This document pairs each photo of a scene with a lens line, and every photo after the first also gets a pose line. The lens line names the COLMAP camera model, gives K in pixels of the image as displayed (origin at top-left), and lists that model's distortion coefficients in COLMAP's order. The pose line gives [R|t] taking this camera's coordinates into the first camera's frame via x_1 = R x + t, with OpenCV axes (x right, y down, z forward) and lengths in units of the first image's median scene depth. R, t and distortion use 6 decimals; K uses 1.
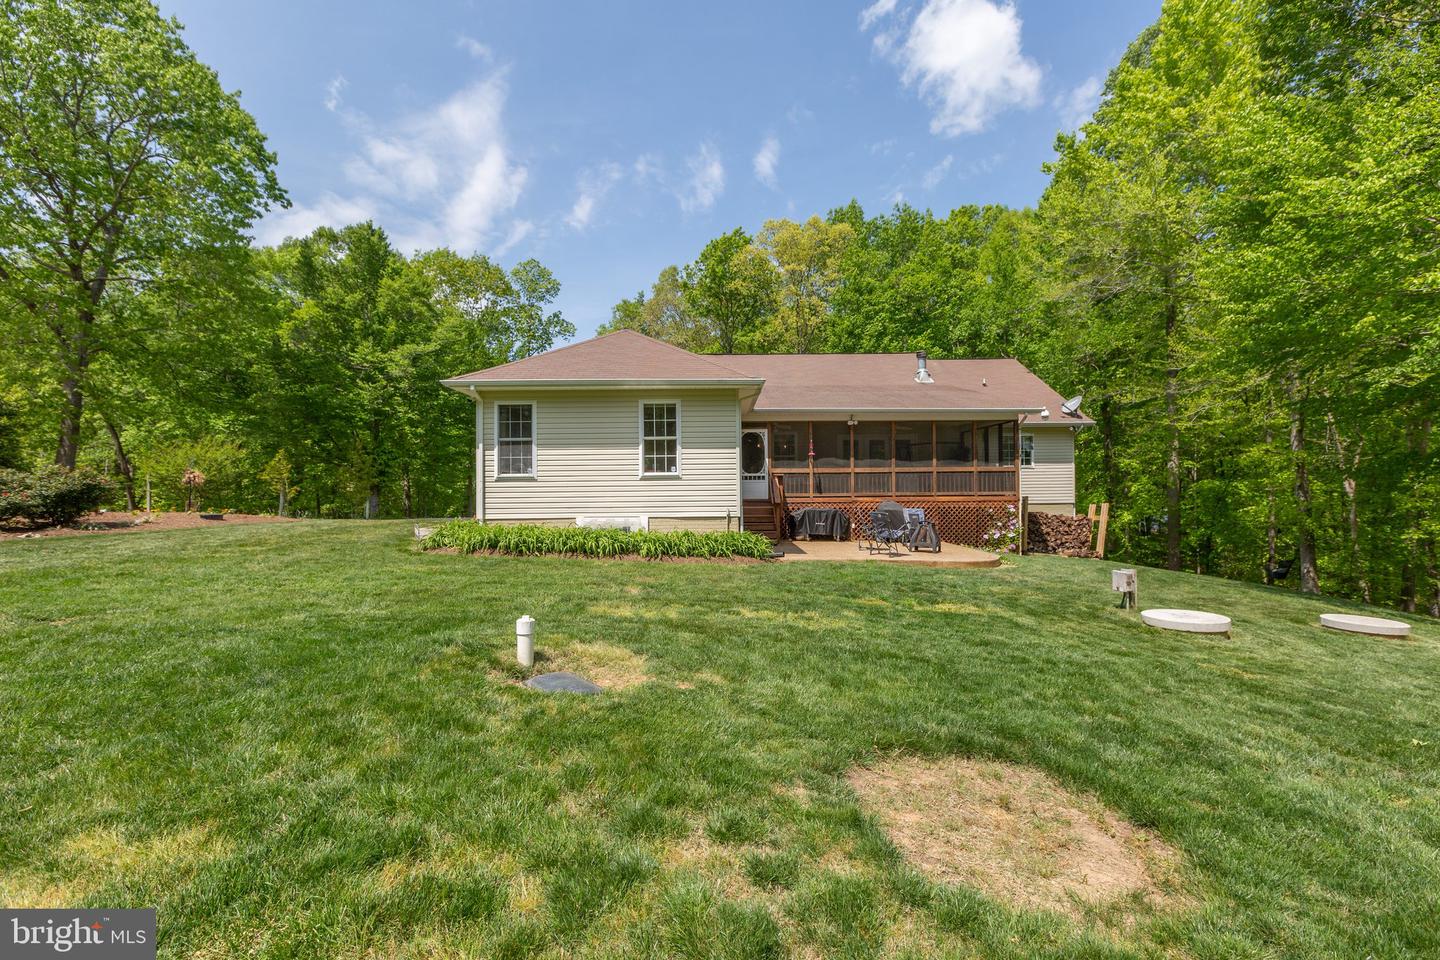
lens RADIAL K [[645.1, 0, 720.0], [0, 645.1, 480.0], [0, 0, 1]] dist [-0.005577, 0.000046]
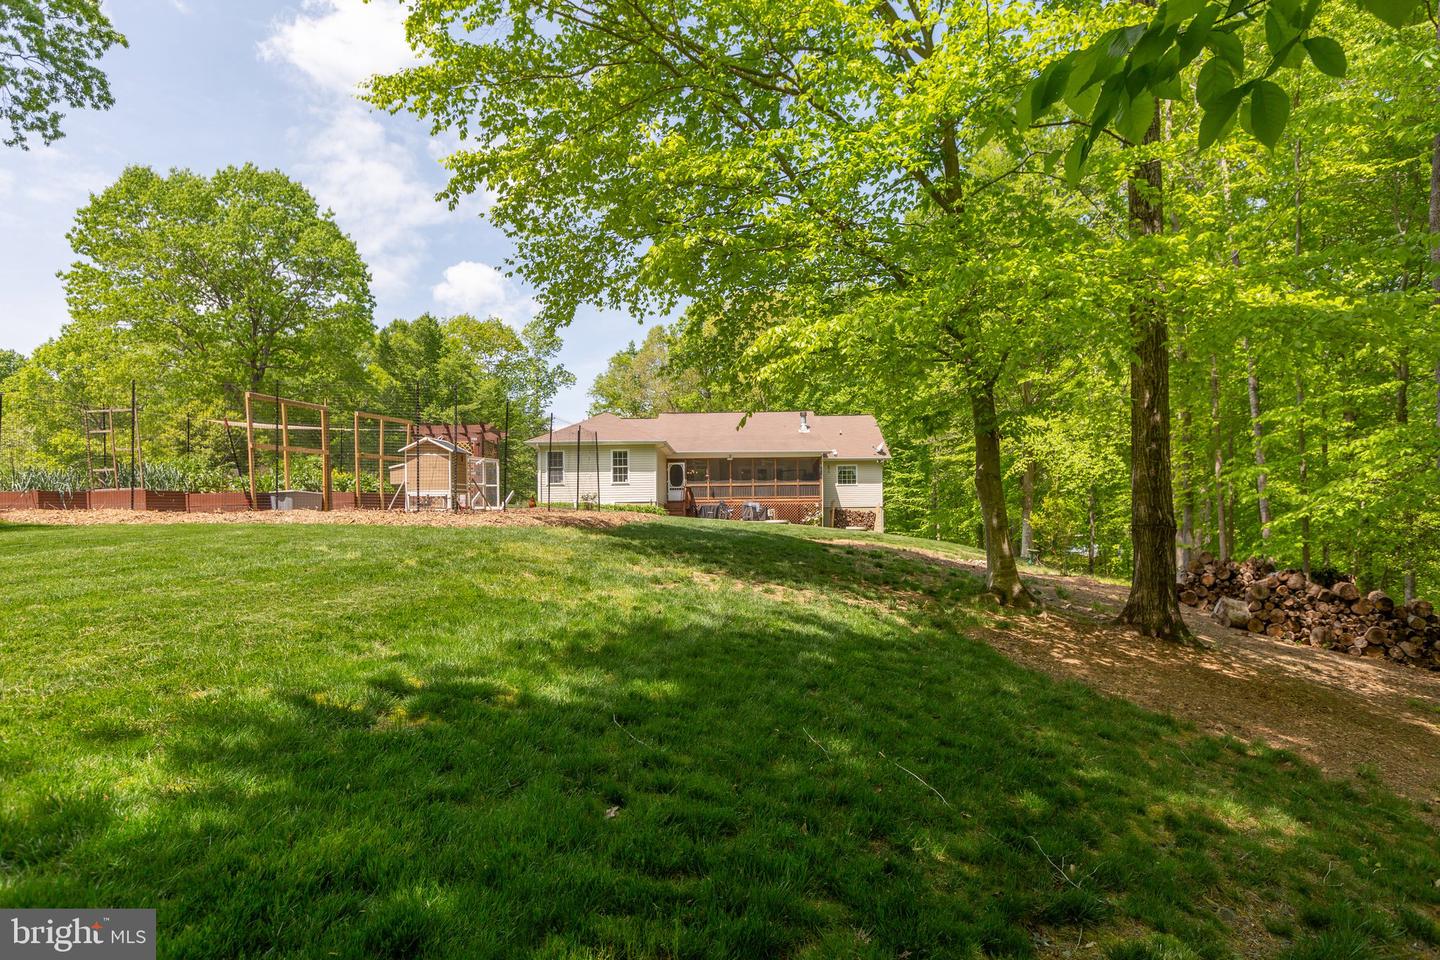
lens RADIAL K [[807.0, 0, 714.1], [0, 807.0, 529.1], [0, 0, 1]] dist [0.000739, -0.000340]
pose [[0.998963, -0.003178, -0.045413, 0.247940], [0.003089, 0.999993, -0.002049, 0.109409], [0.045419, 0.001907, 0.998966, -1.227302]]
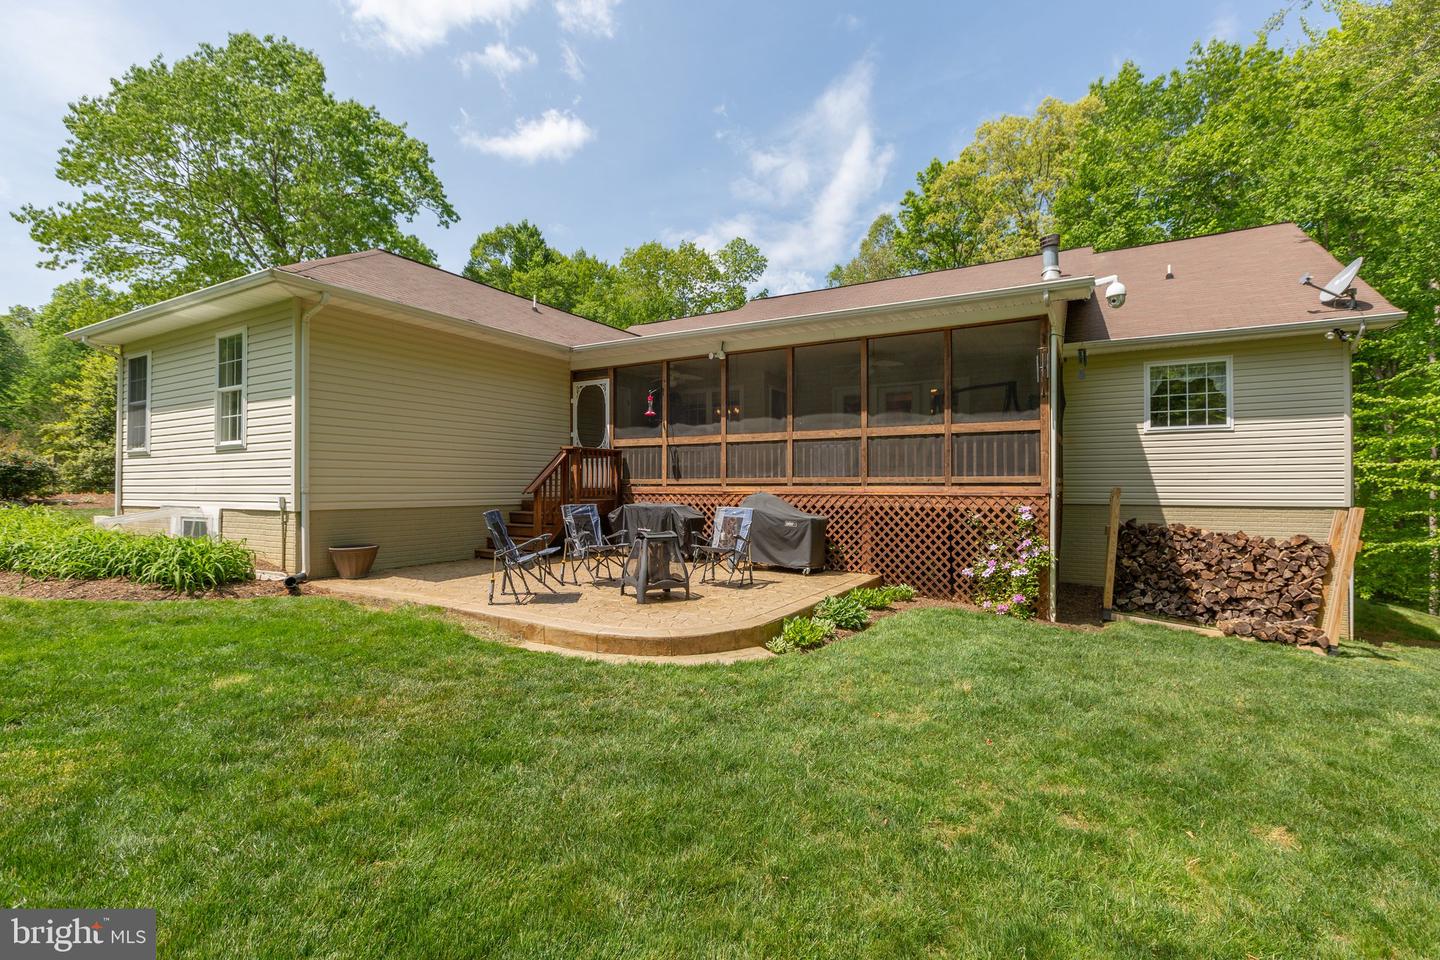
lens RADIAL K [[645.1, 0, 720.0], [0, 645.1, 480.0], [0, 0, 1]] dist [-0.005577, 0.000046]
pose [[0.861906, 0.003065, -0.507058, 0.464582], [0.000404, 0.999977, 0.006731, 0.016651], [0.507067, -0.006006, 0.861885, 0.474083]]
